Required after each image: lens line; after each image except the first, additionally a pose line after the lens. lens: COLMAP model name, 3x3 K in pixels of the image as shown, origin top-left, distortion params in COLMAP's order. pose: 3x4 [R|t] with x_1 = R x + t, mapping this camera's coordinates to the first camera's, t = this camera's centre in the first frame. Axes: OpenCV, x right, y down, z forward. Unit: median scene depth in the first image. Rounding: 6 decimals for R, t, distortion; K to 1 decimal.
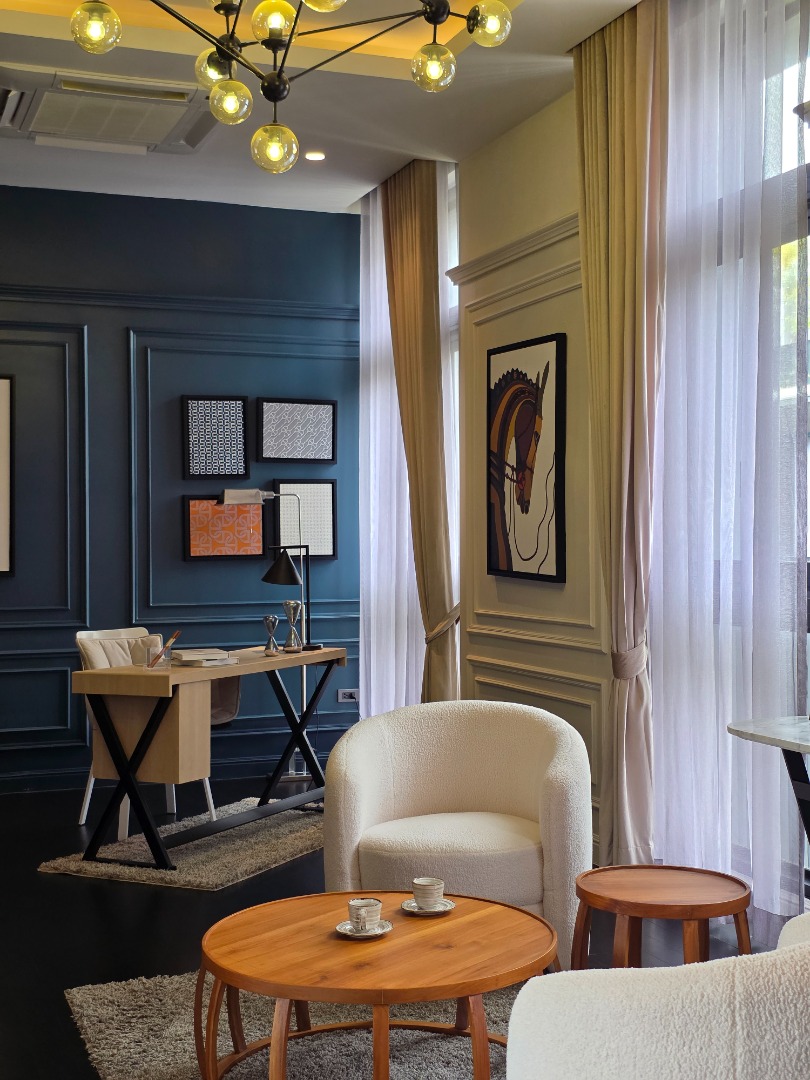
lens RADIAL K [[1436.8, 0, 405.0], [0, 1436.8, 540.0], [0, 0, 1]] dist [0.215566, -0.602594]
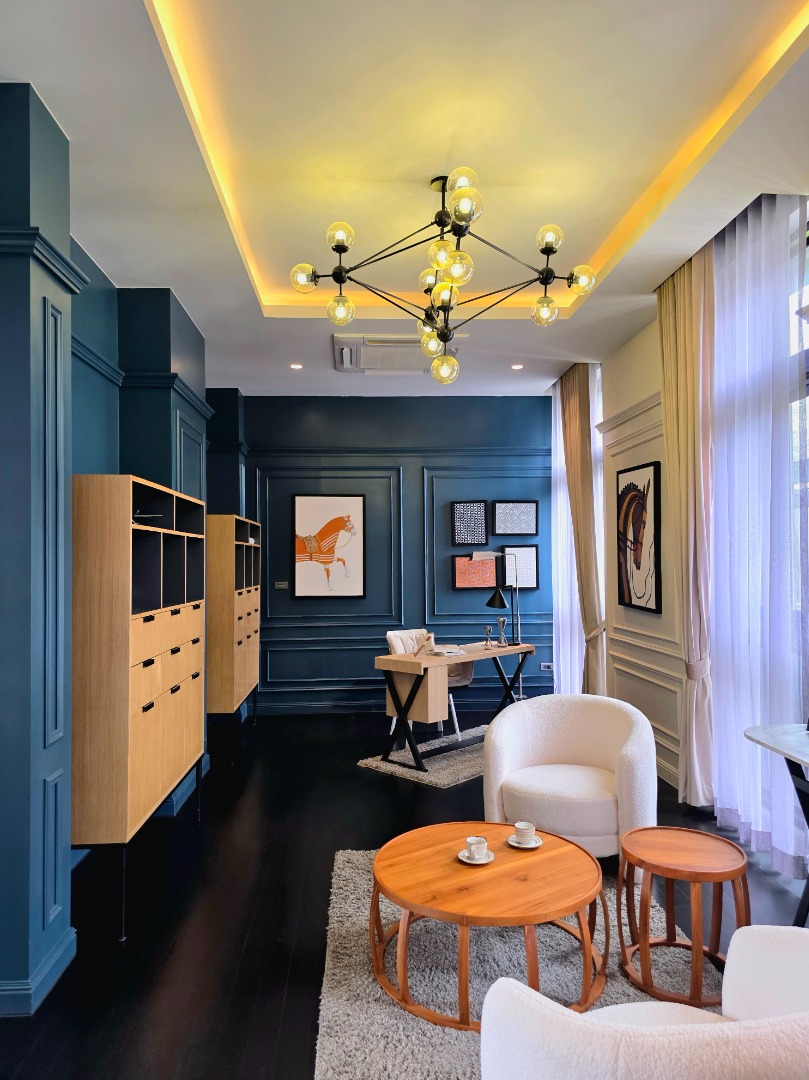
lens RADIAL K [[724.4, 0, 401.1], [0, 724.4, 549.4], [0, 0, 1]] dist [0.085024, -0.080114]
pose [[0.953268, -0.008013, -0.302018, 0.078584], [0.004387, 0.999910, -0.012684, -0.032890], [0.302093, 0.010766, 0.953218, 0.119992]]
